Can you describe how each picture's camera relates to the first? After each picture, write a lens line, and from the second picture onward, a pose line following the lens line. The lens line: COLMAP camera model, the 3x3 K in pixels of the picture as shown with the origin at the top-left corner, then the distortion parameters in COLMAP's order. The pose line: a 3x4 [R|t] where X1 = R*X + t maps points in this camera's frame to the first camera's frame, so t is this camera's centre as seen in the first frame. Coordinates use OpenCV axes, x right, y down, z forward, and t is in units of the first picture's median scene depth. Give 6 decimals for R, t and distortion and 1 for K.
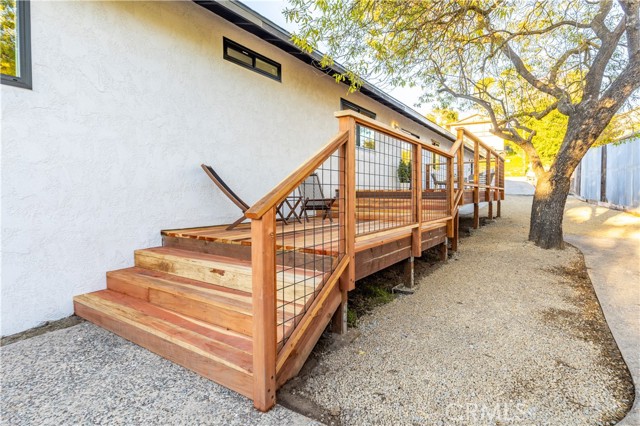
lens RADIAL K [[335.9, 0, 324.5], [0, 335.9, 199.1], [0, 0, 1]] dist [-0.002564, -0.001985]
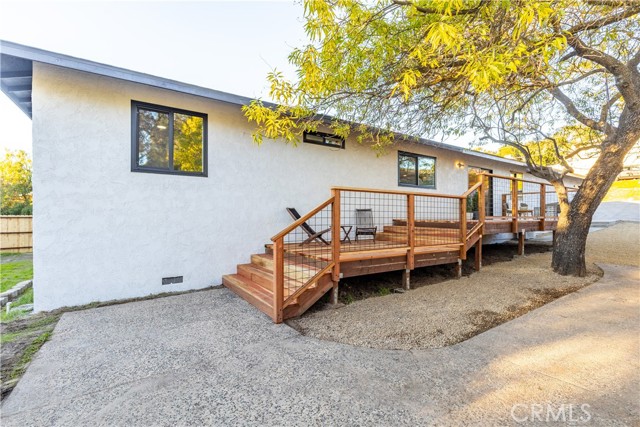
lens RADIAL K [[296.7, 0, 322.4], [0, 296.7, 212.7], [0, 0, 1]] dist [0.000373, -0.000490]
pose [[0.926715, 0.001502, -0.375763, 0.403321], [-0.011424, 0.999642, -0.024177, -0.044027], [0.375592, 0.026697, 0.926401, -0.371450]]
